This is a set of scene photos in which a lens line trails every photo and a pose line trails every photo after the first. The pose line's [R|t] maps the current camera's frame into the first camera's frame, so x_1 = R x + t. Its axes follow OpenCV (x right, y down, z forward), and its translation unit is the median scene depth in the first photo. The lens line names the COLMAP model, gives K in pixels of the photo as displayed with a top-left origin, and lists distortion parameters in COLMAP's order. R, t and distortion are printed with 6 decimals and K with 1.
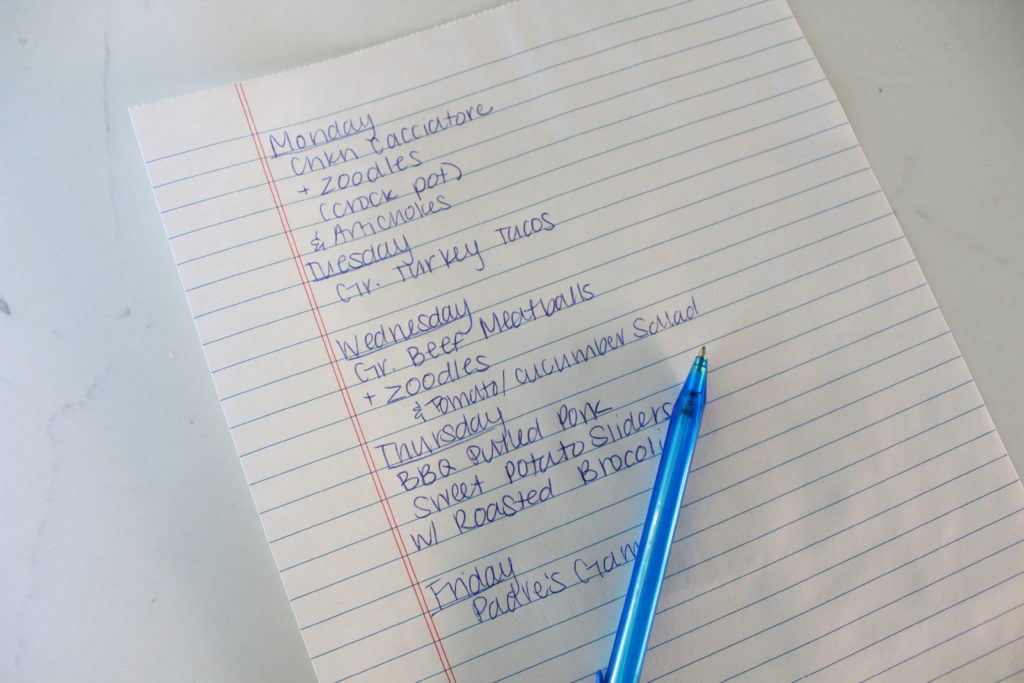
lens RADIAL K [[846.5, 0, 512.0], [0, 846.5, 341.5], [0, 0, 1]] dist [-0.187221, -0.001752]
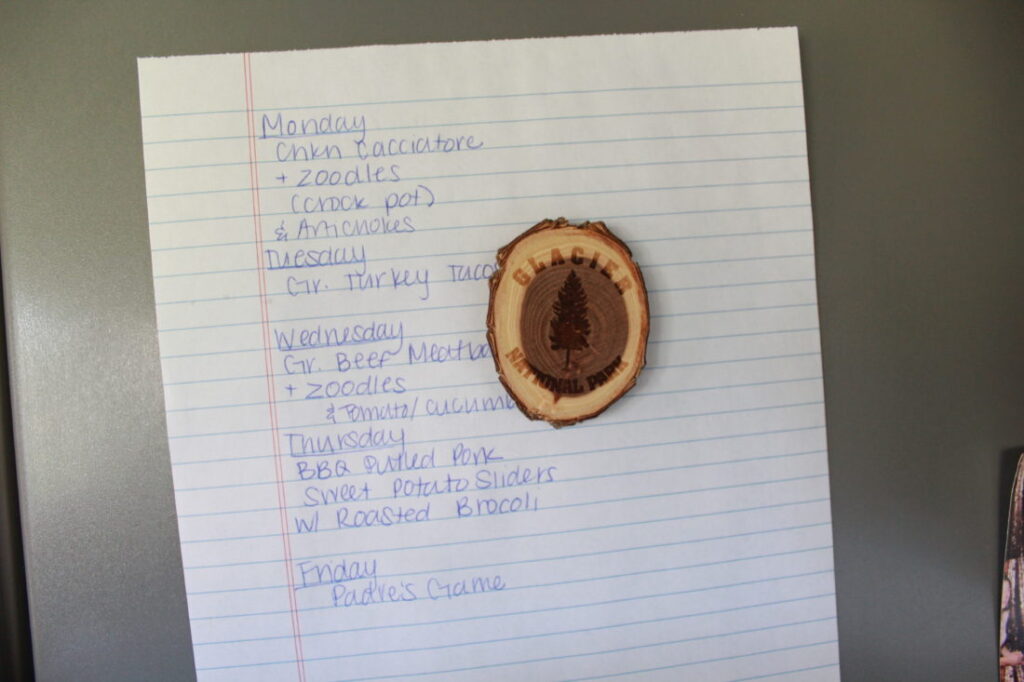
lens RADIAL K [[846.5, 0, 512.0], [0, 846.5, 341.0], [0, 0, 1]] dist [-0.187221, -0.001752]
pose [[0.956877, 0.287014, 0.044832, 0.036961], [-0.290462, 0.943003, 0.162411, -0.244963], [0.004337, -0.168429, 0.985704, -0.051076]]
